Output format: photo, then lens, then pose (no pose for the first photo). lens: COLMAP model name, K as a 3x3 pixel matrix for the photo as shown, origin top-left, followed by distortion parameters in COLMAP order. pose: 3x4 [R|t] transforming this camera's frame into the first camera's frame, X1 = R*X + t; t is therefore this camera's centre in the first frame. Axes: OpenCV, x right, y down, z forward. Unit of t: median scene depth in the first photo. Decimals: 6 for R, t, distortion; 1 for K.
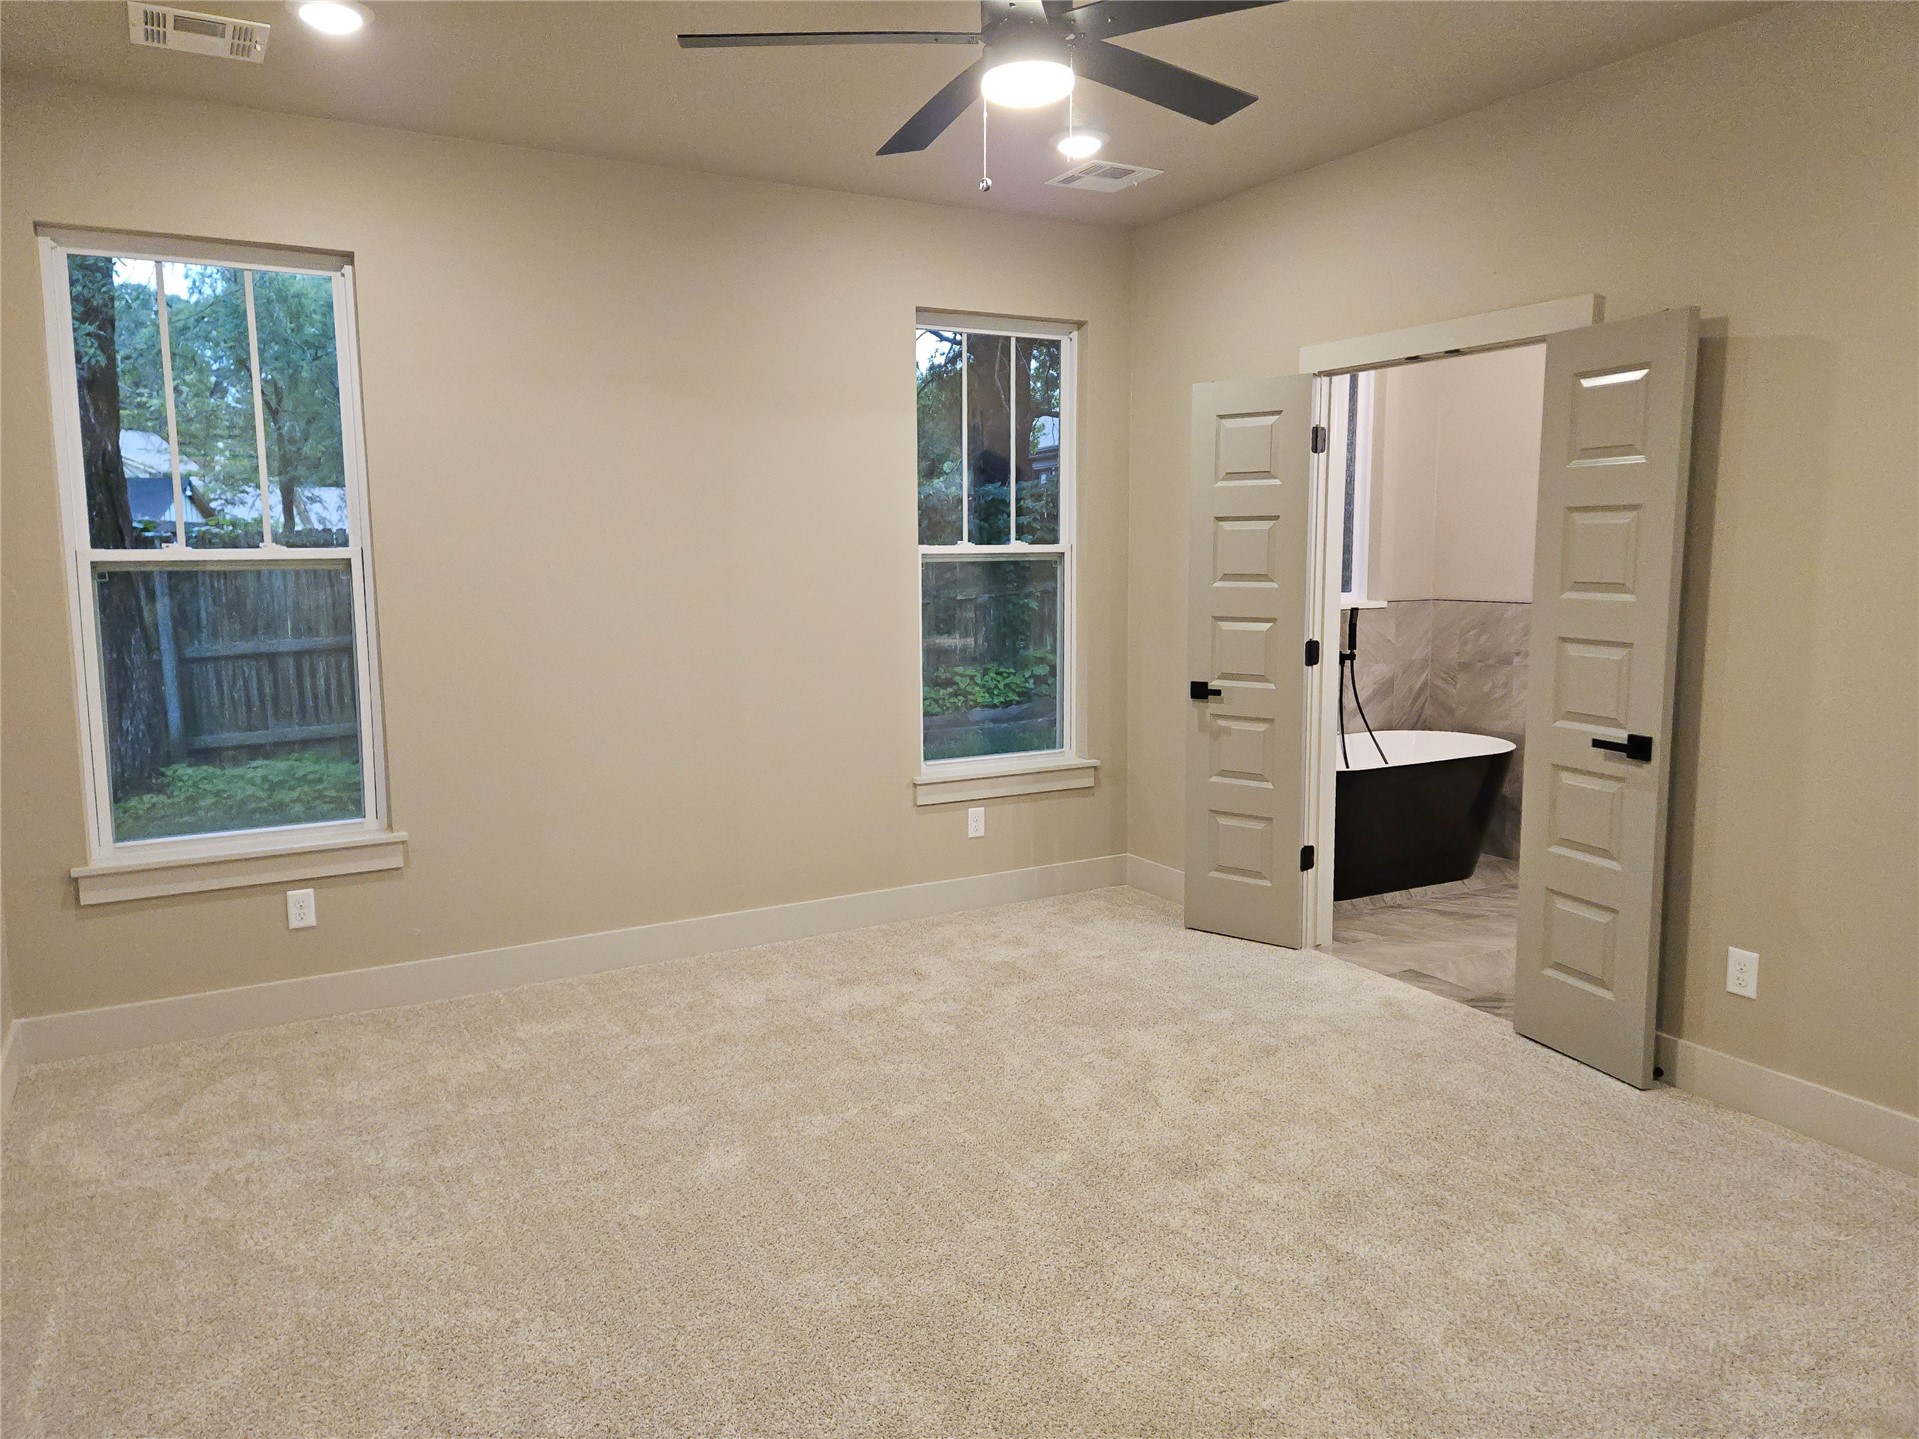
lens RADIAL K [[1292.1, 0, 959.5], [0, 1292.1, 719.5], [0, 0, 1]] dist [0.001335, 0.002403]
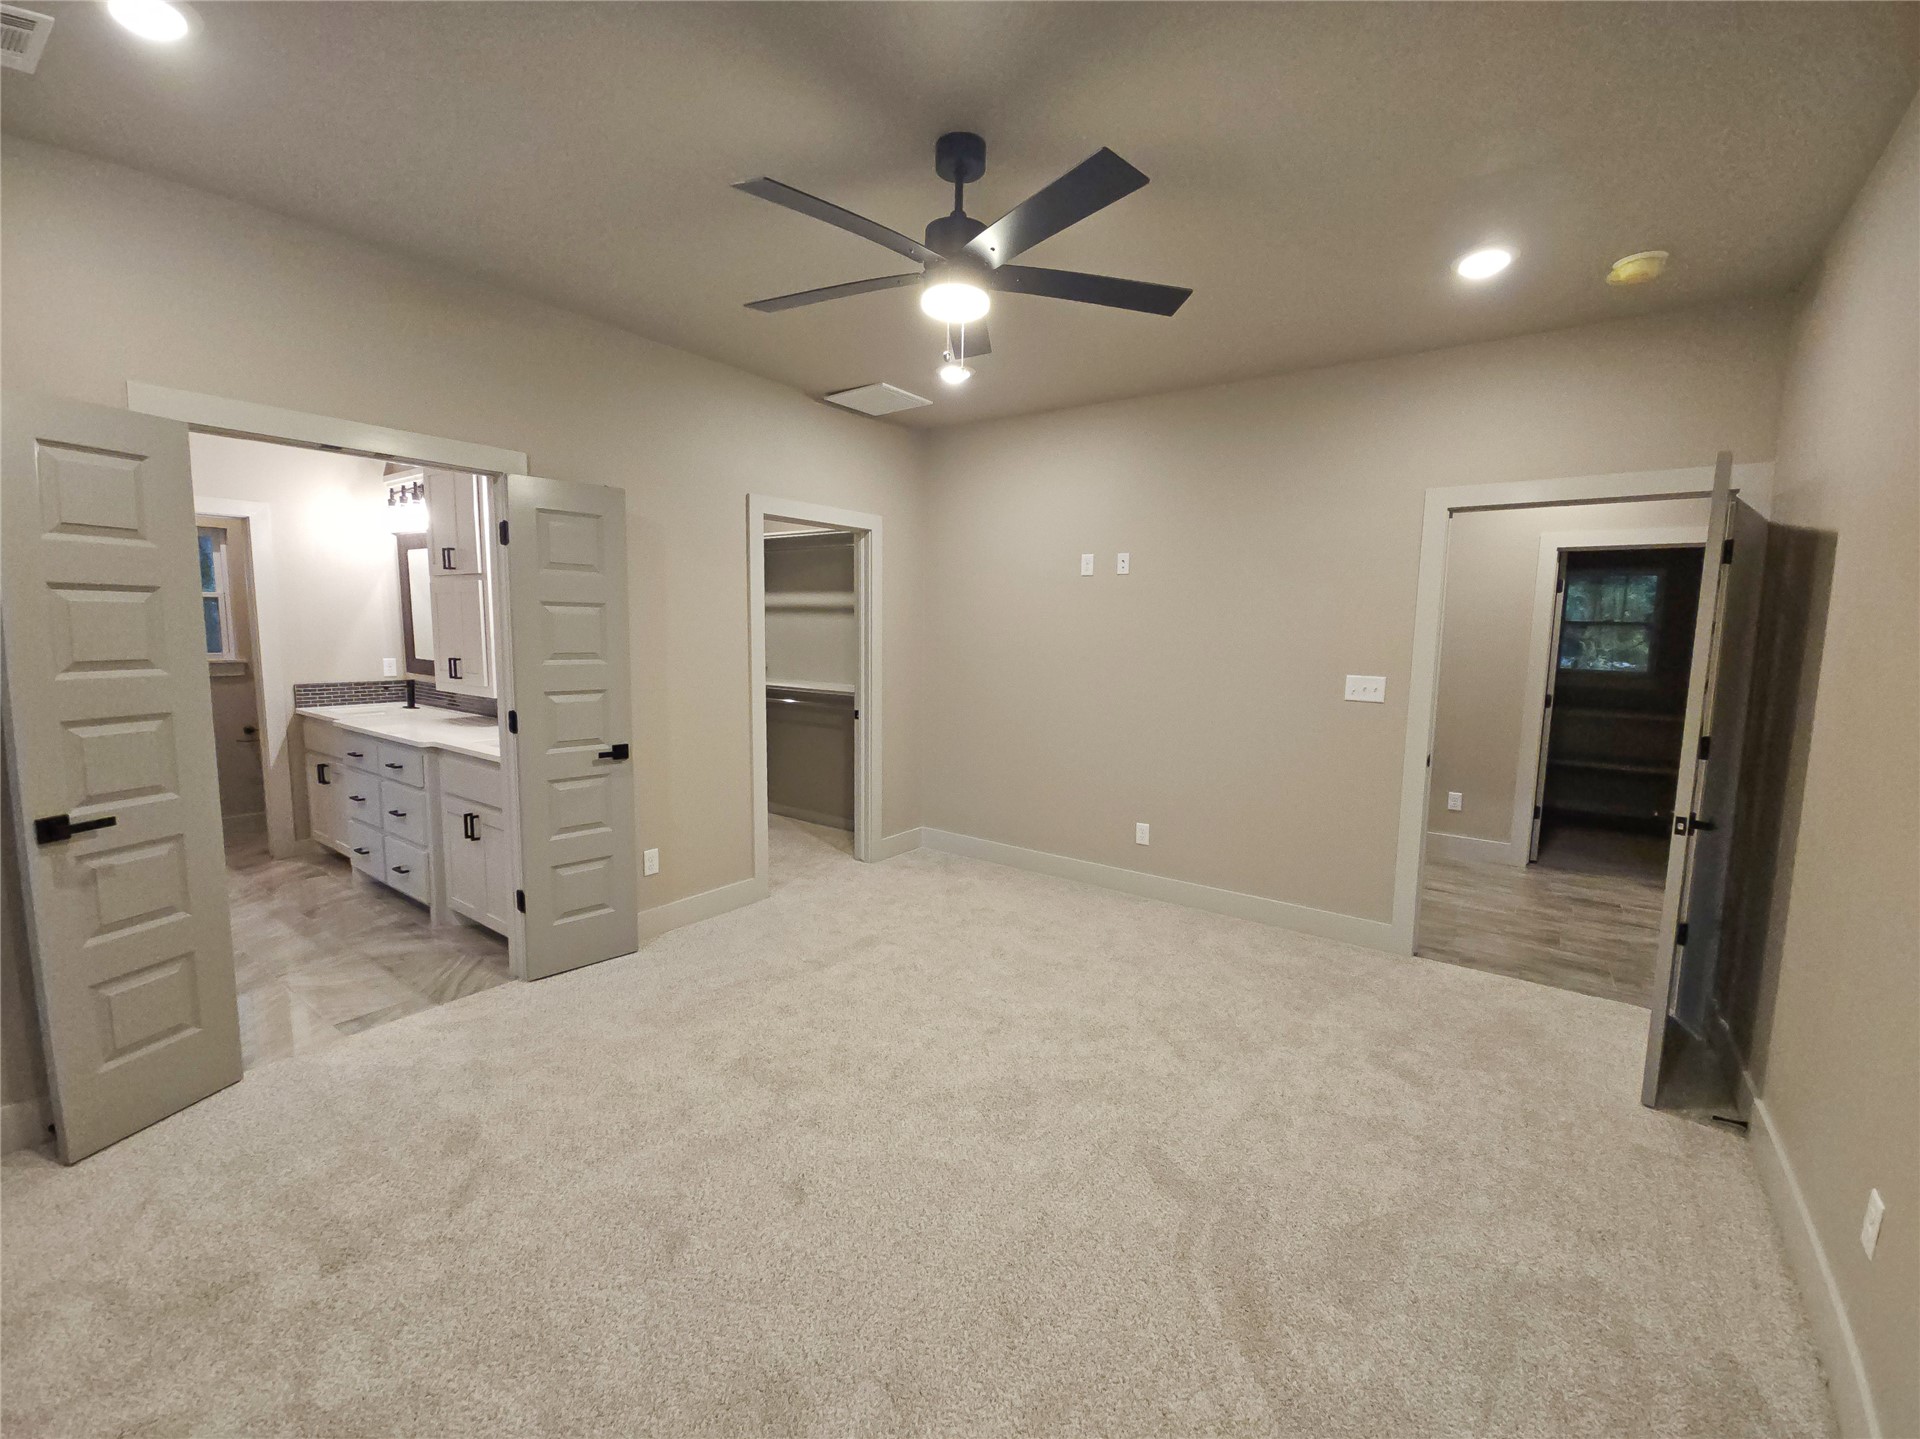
lens RADIAL K [[786.1, 0, 954.6], [0, 786.1, 715.2], [0, 0, 1]] dist [0.000041, 0.000063]
pose [[-0.418249, -0.097877, 0.903044, -0.387570], [0.109263, 0.981537, 0.156990, -0.094458], [-0.901737, 0.164330, -0.399833, 0.705033]]
